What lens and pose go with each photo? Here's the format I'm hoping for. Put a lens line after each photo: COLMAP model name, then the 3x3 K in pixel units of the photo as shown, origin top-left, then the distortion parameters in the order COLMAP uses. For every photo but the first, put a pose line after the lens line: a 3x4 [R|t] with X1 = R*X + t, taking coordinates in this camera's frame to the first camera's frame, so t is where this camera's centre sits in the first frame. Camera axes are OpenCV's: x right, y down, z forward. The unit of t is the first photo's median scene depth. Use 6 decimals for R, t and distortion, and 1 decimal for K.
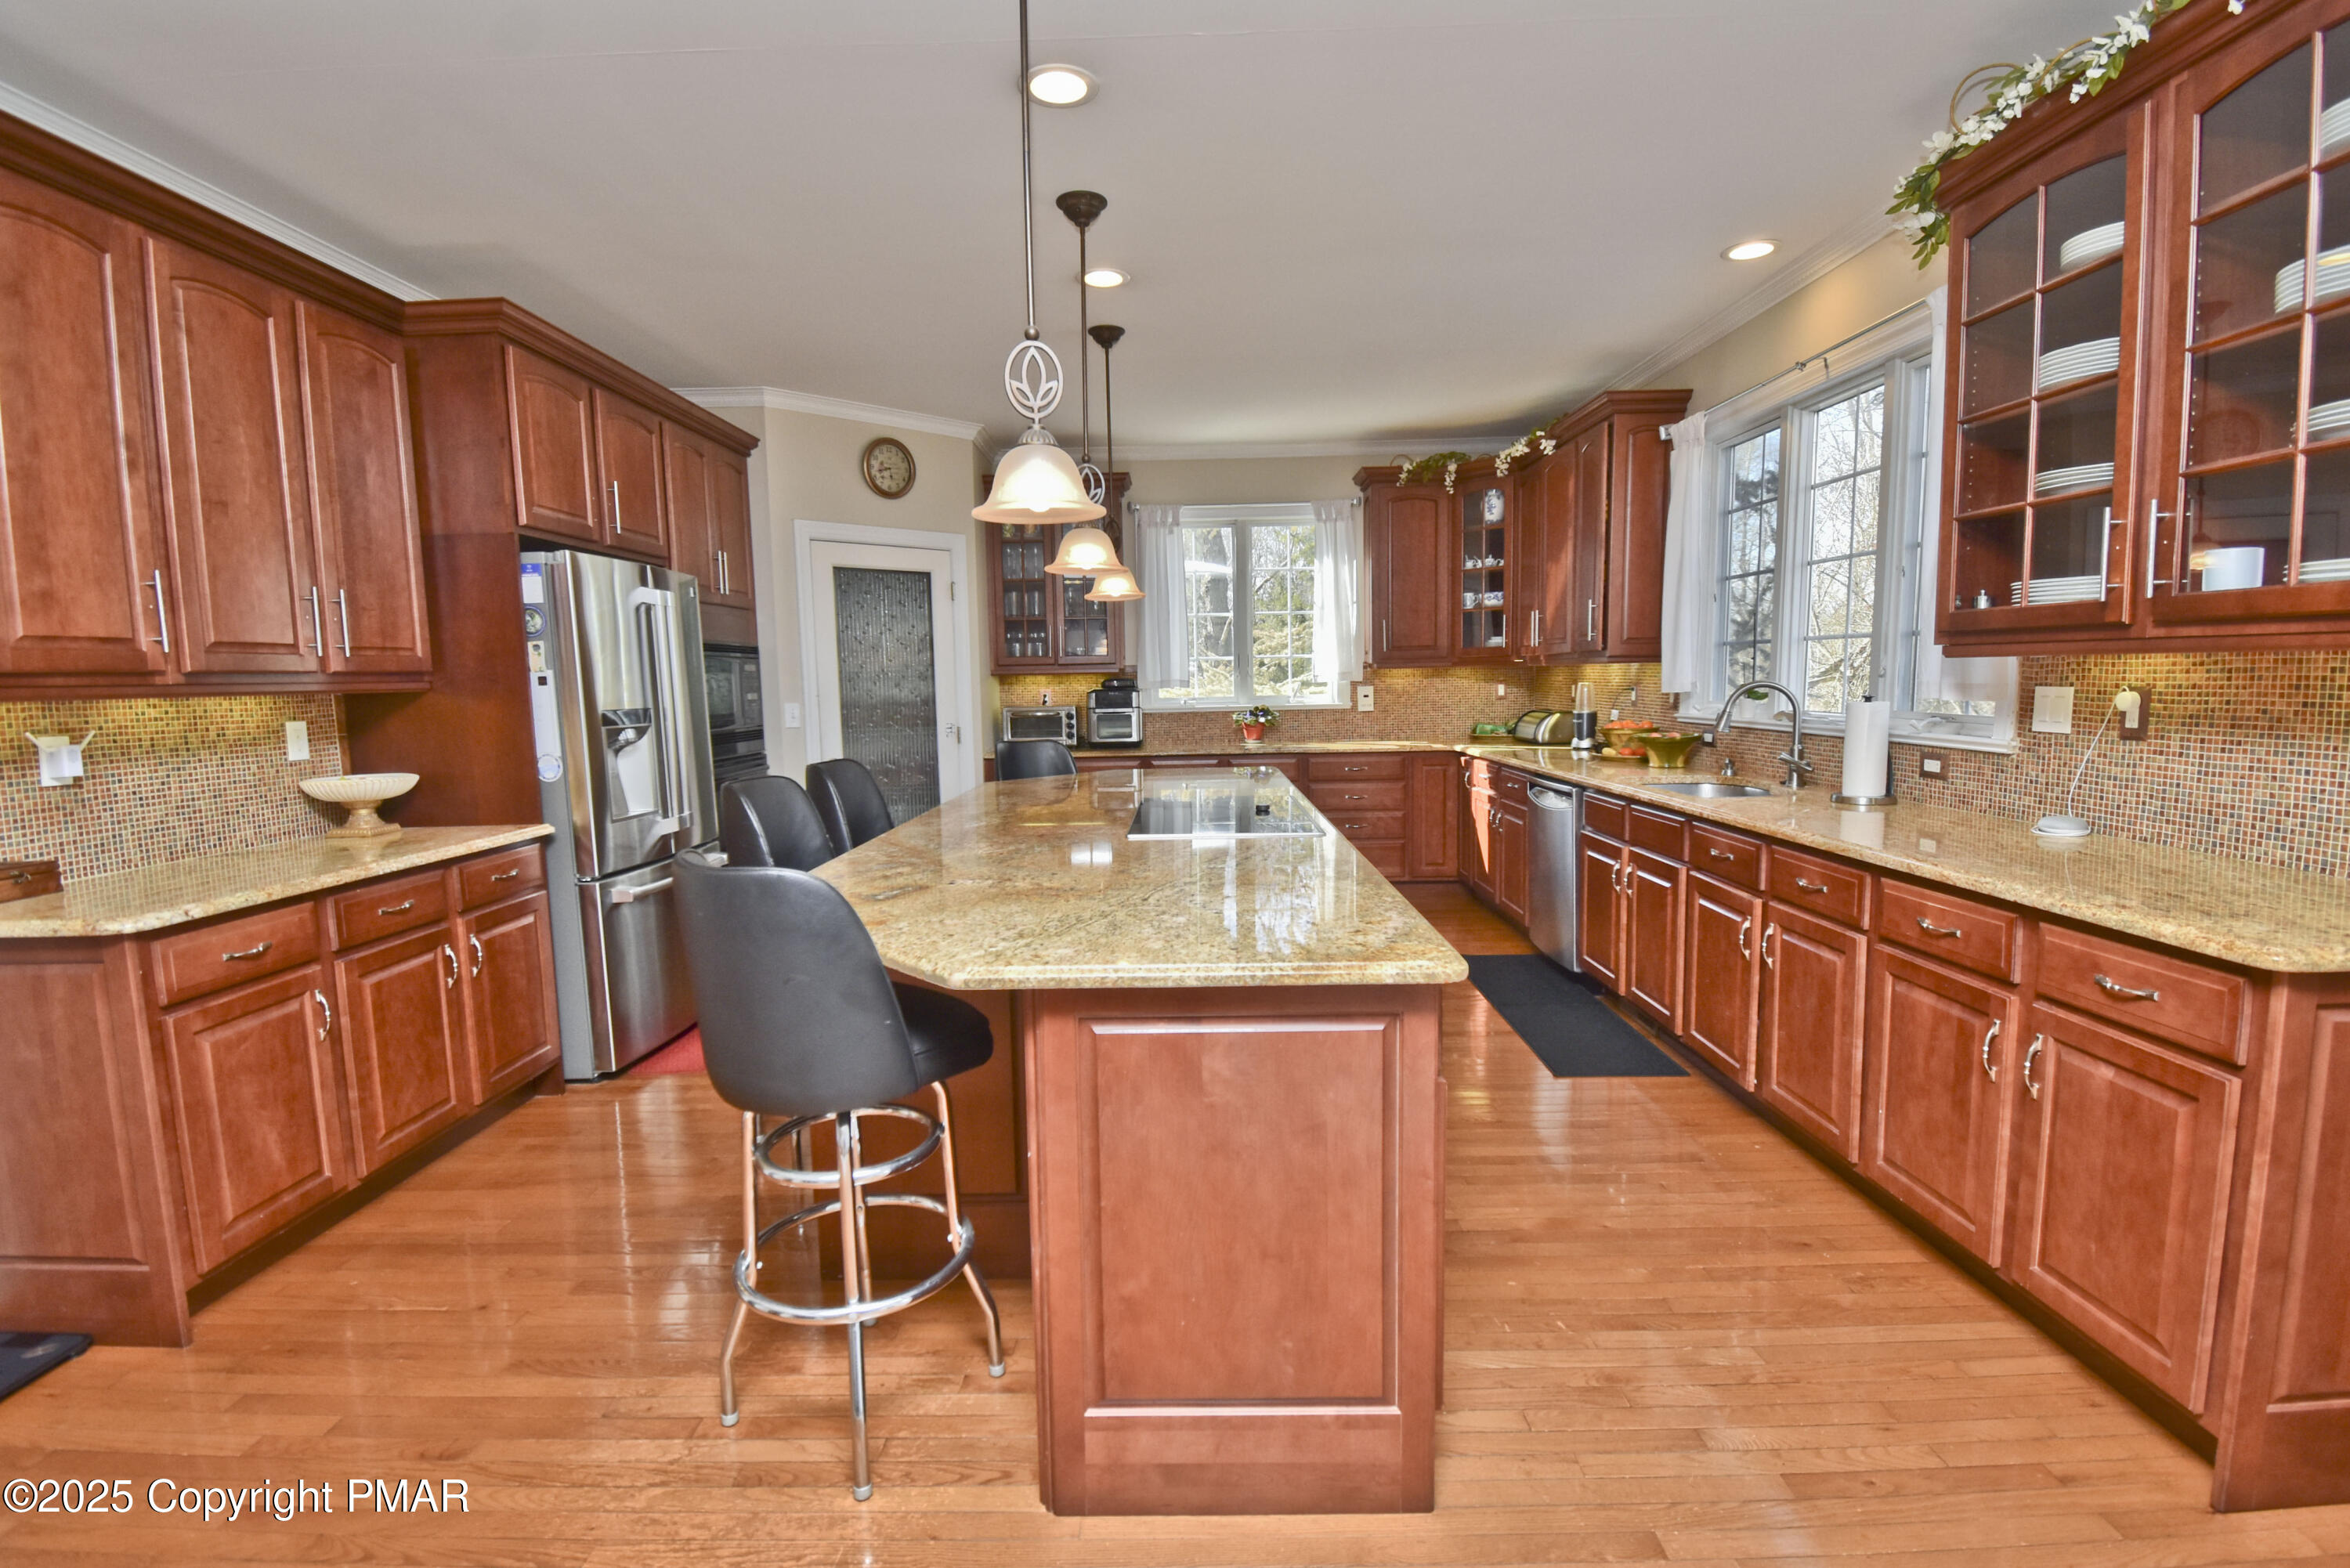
lens RADIAL K [[1064.6, 0, 1175.0], [0, 1064.6, 784.0], [0, 0, 1]] dist [0.018913, -0.026317]
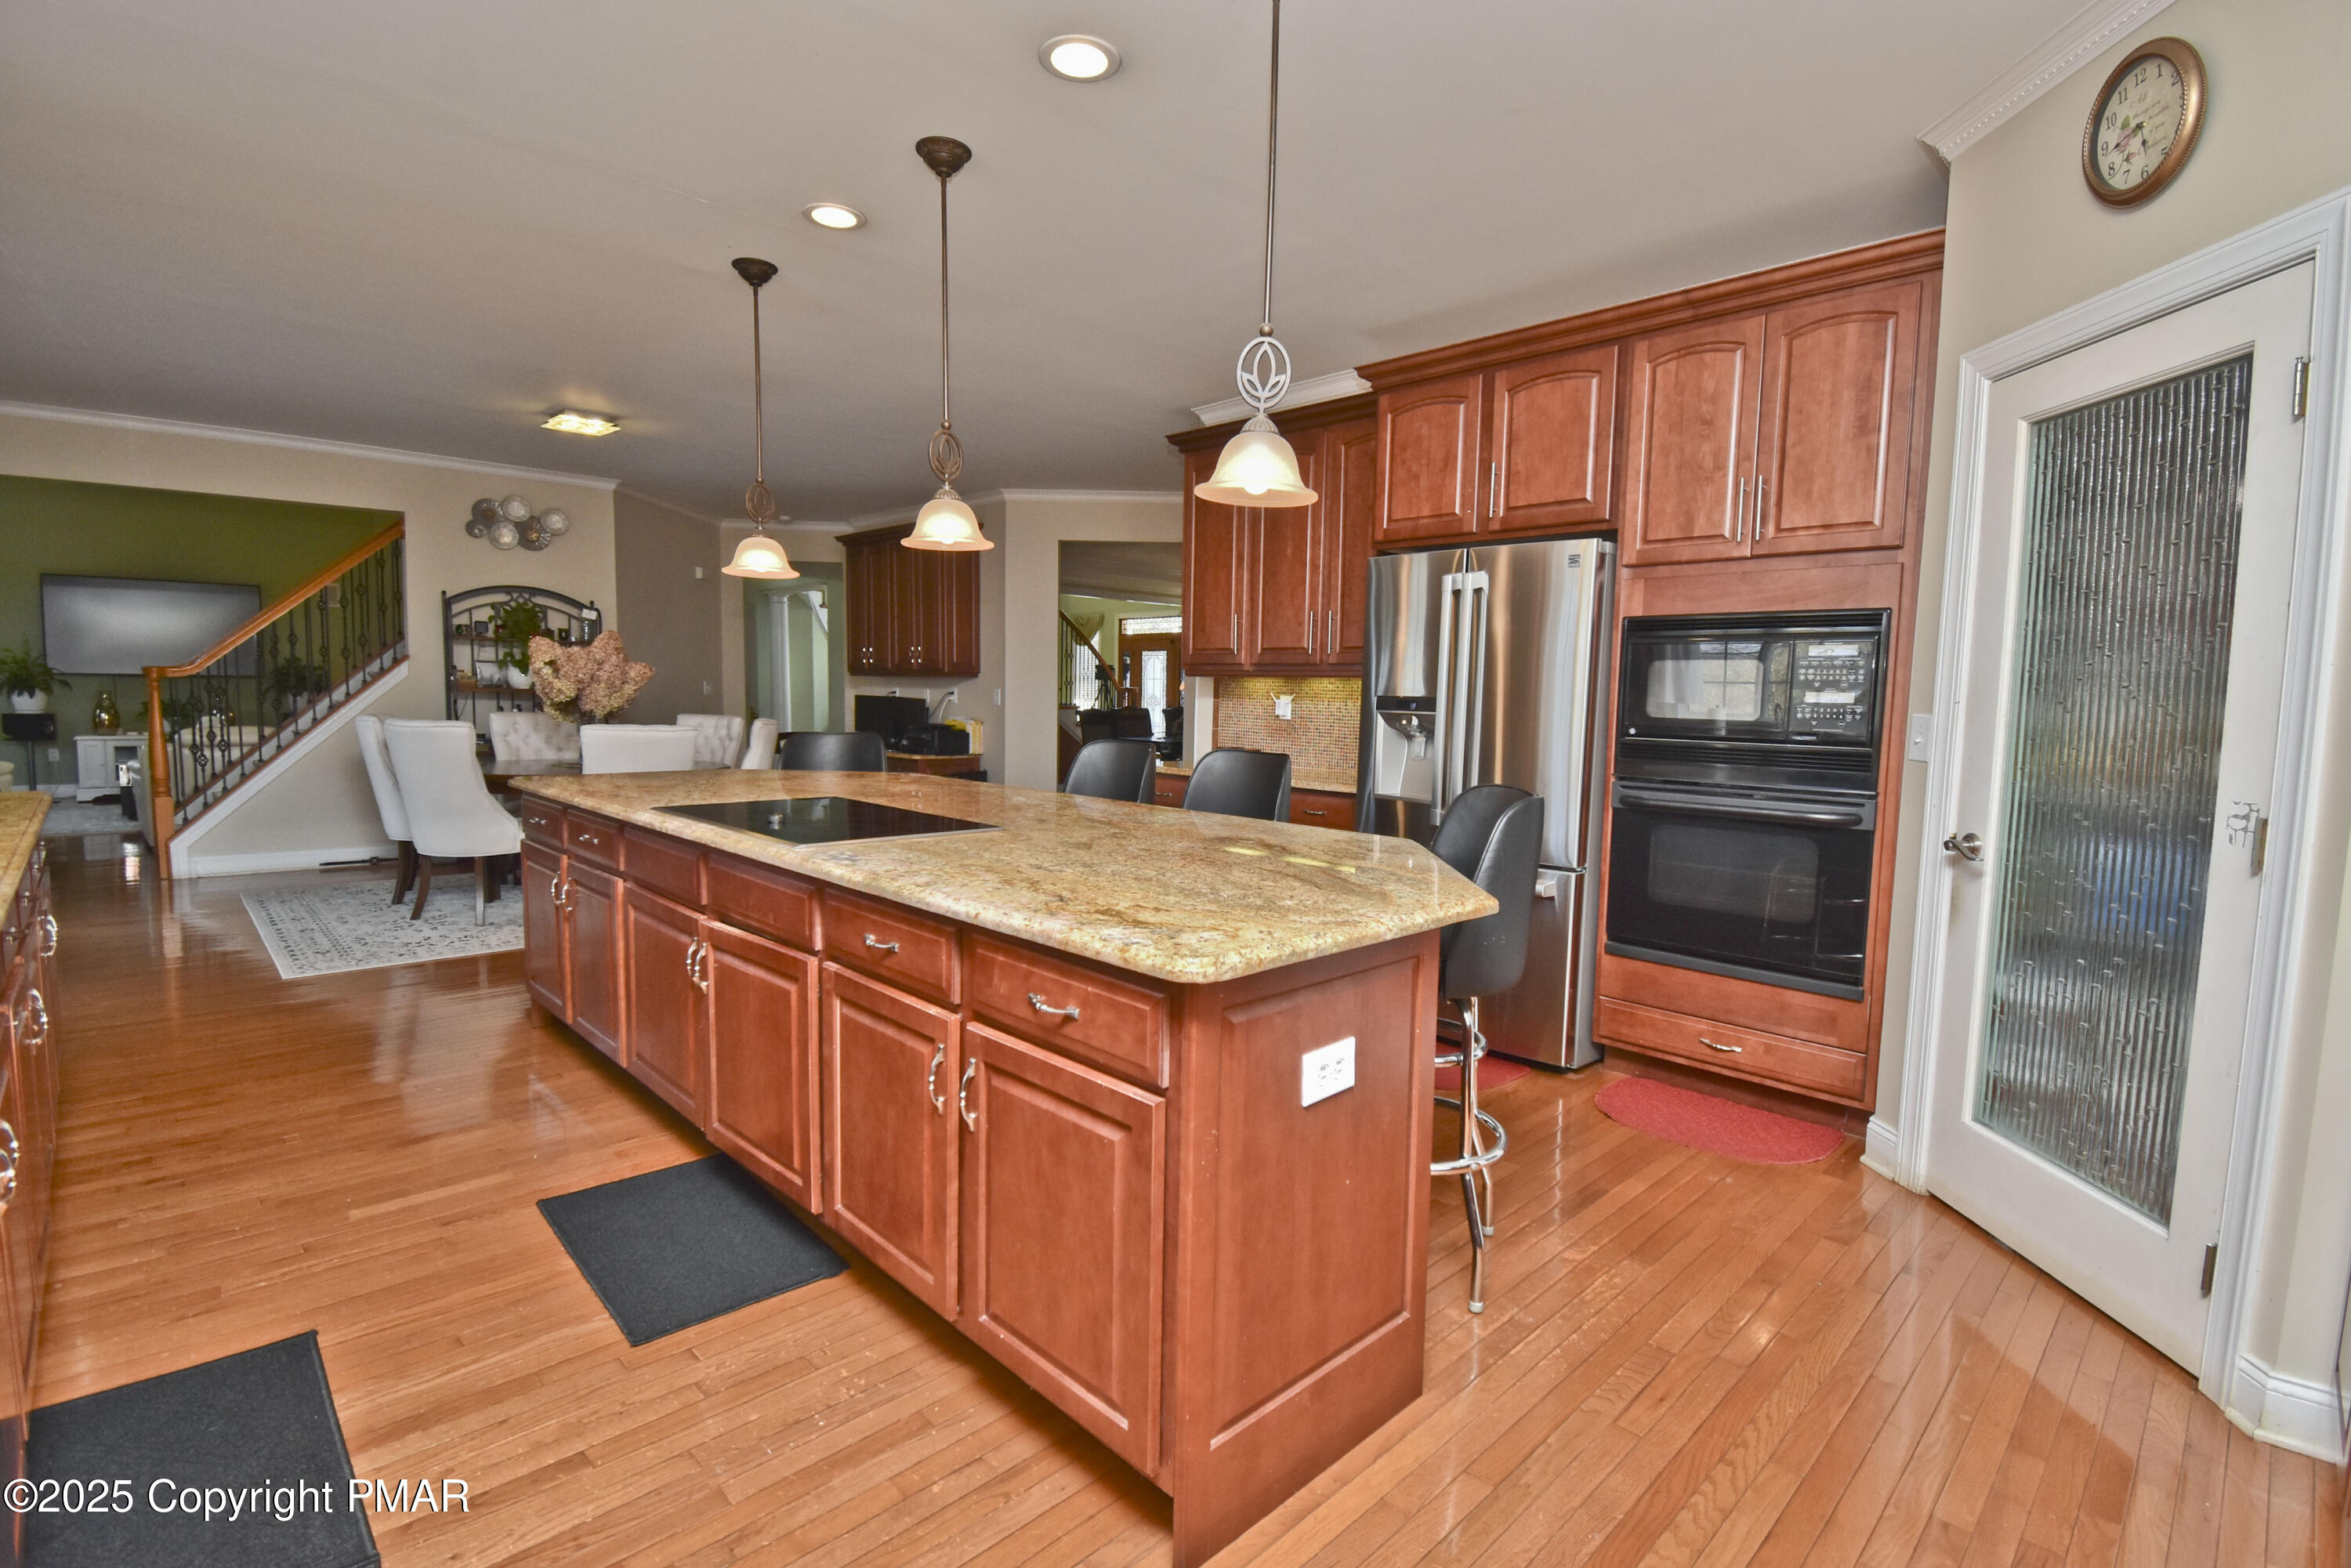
lens RADIAL K [[1073.0, 0, 1201.2], [0, 1073.0, 773.4], [0, 0, 1]] dist [0.019354, -0.025905]
pose [[-0.698112, 0.057579, -0.713669, 0.455866], [-0.081458, 0.983902, 0.159063, -0.172021], [0.711340, 0.169178, -0.682184, 1.857685]]
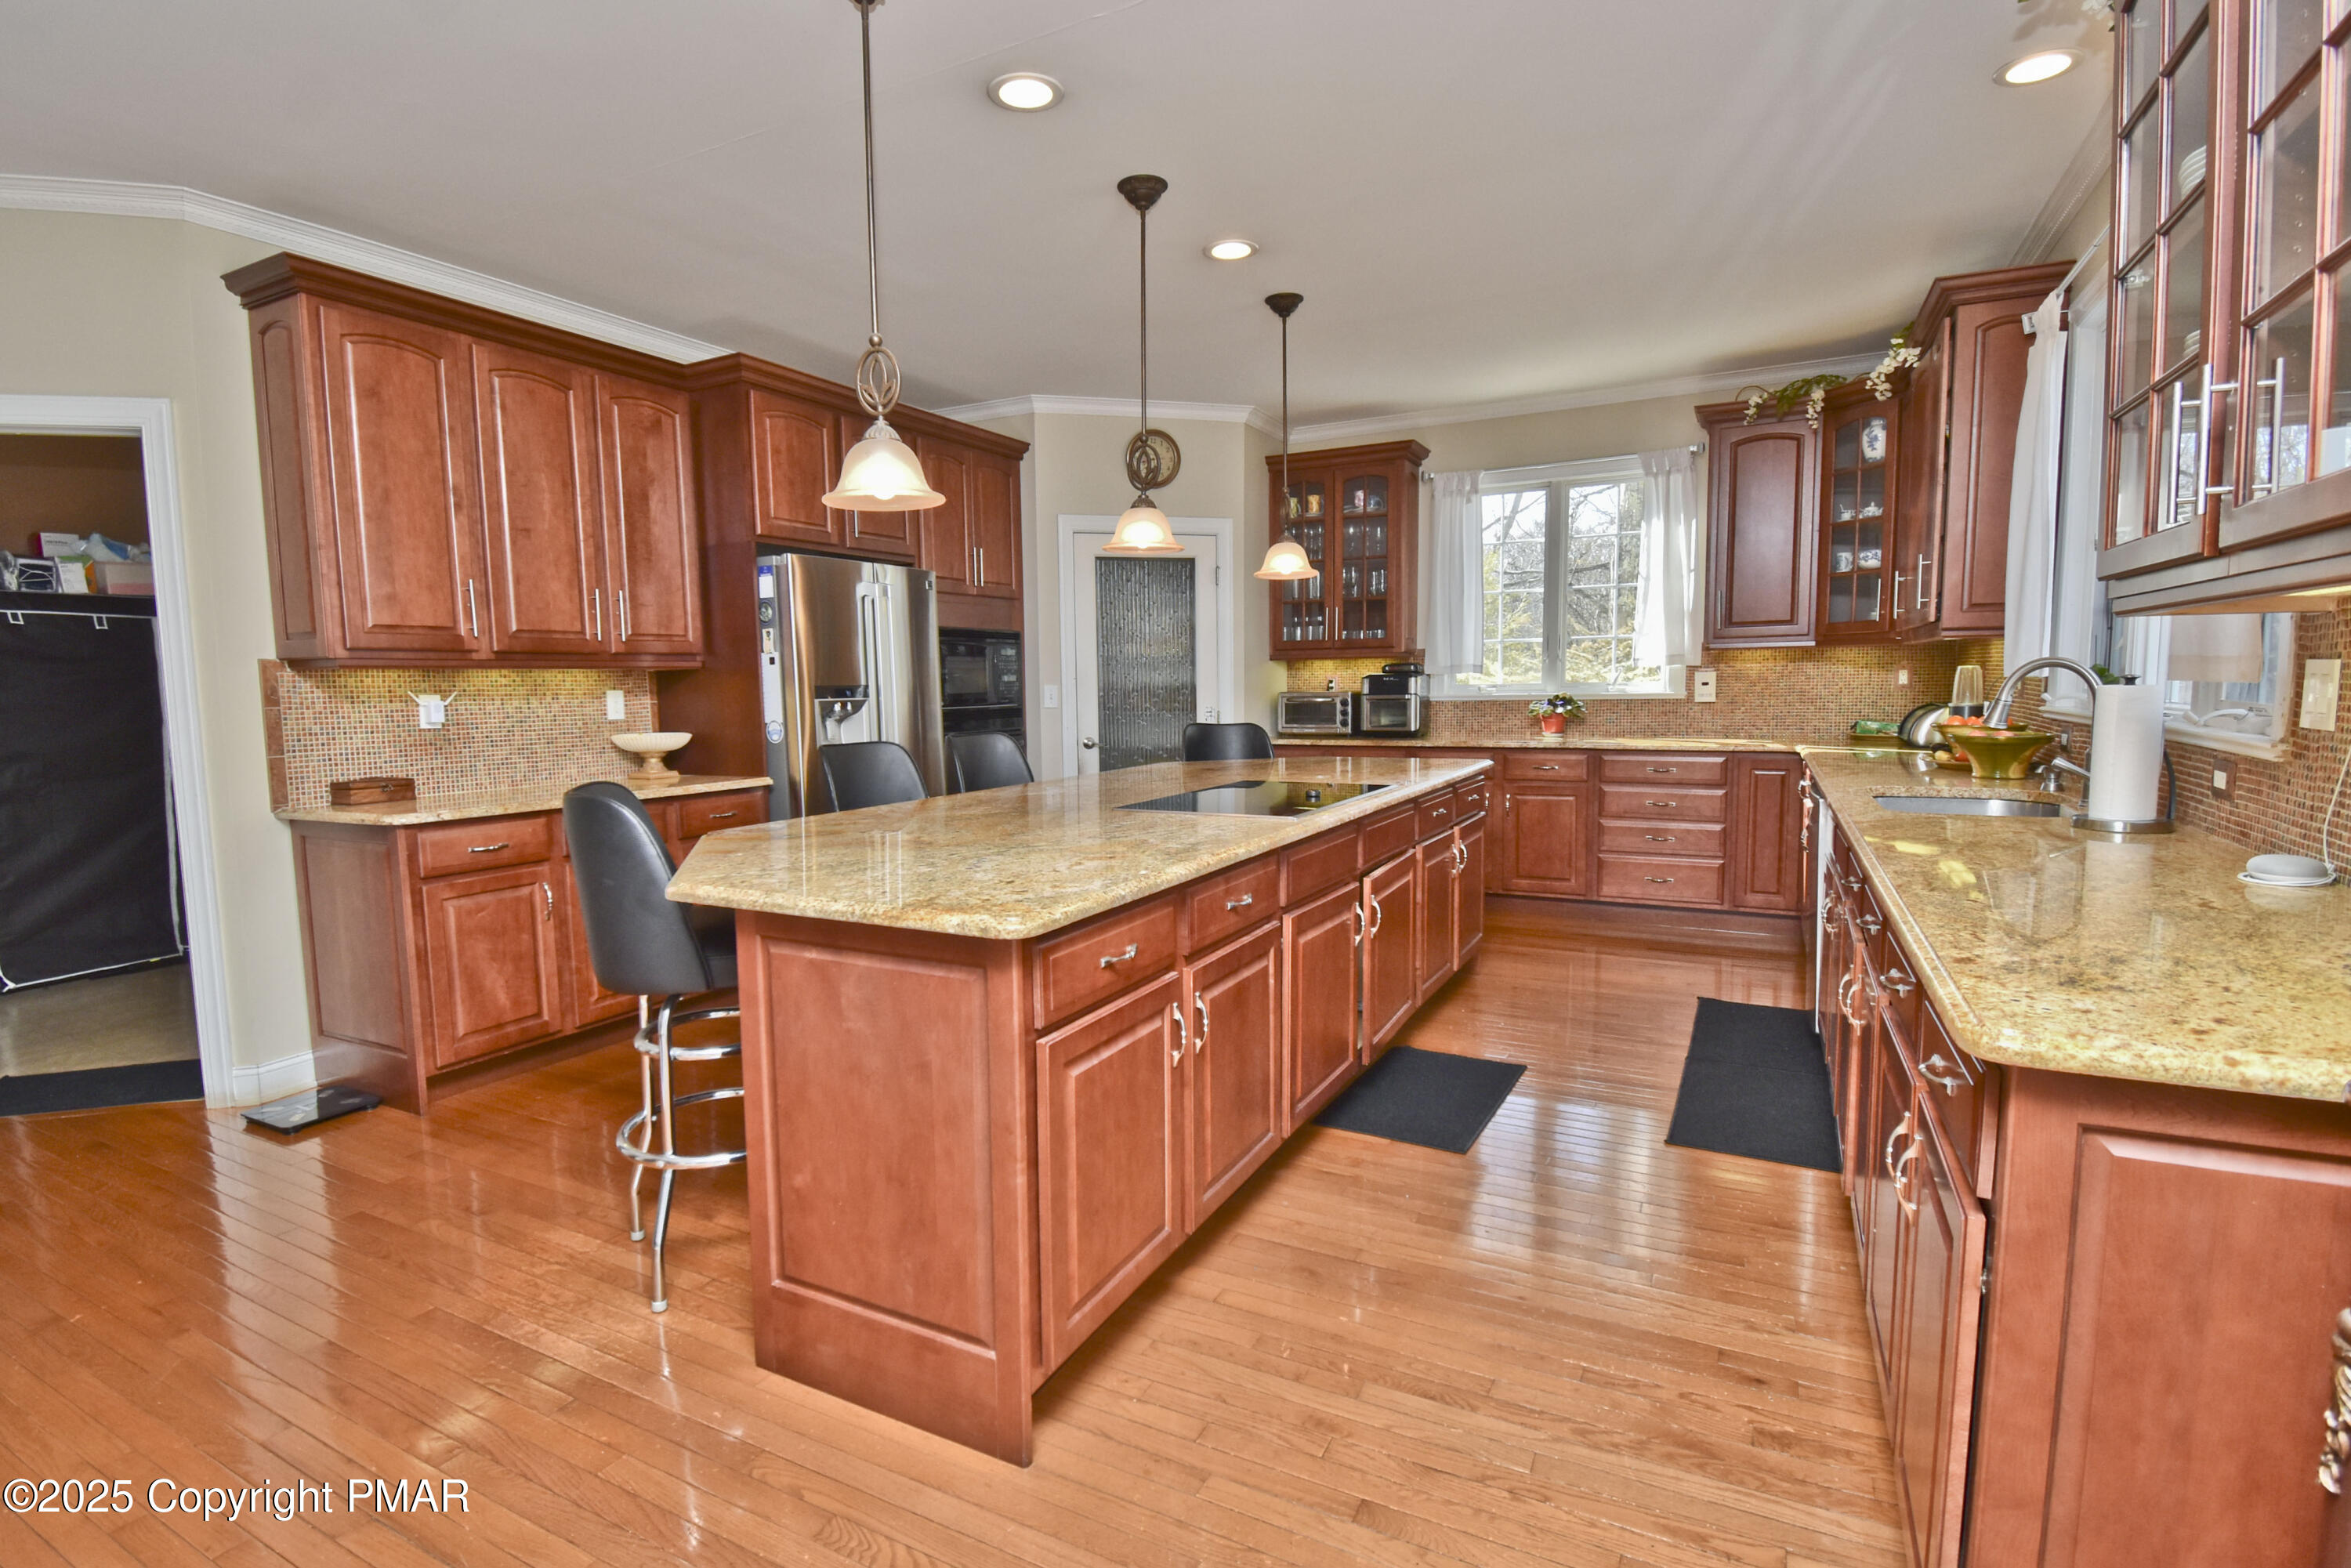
lens RADIAL K [[1124.8, 0, 1139.6], [0, 1124.8, 786.2], [0, 0, 1]] dist [0.024481, -0.032434]
pose [[0.883895, 0.048986, -0.465114, 0.427564], [-0.047509, 0.998760, 0.014904, 0.008885], [0.465267, 0.008924, 0.885125, 0.053504]]
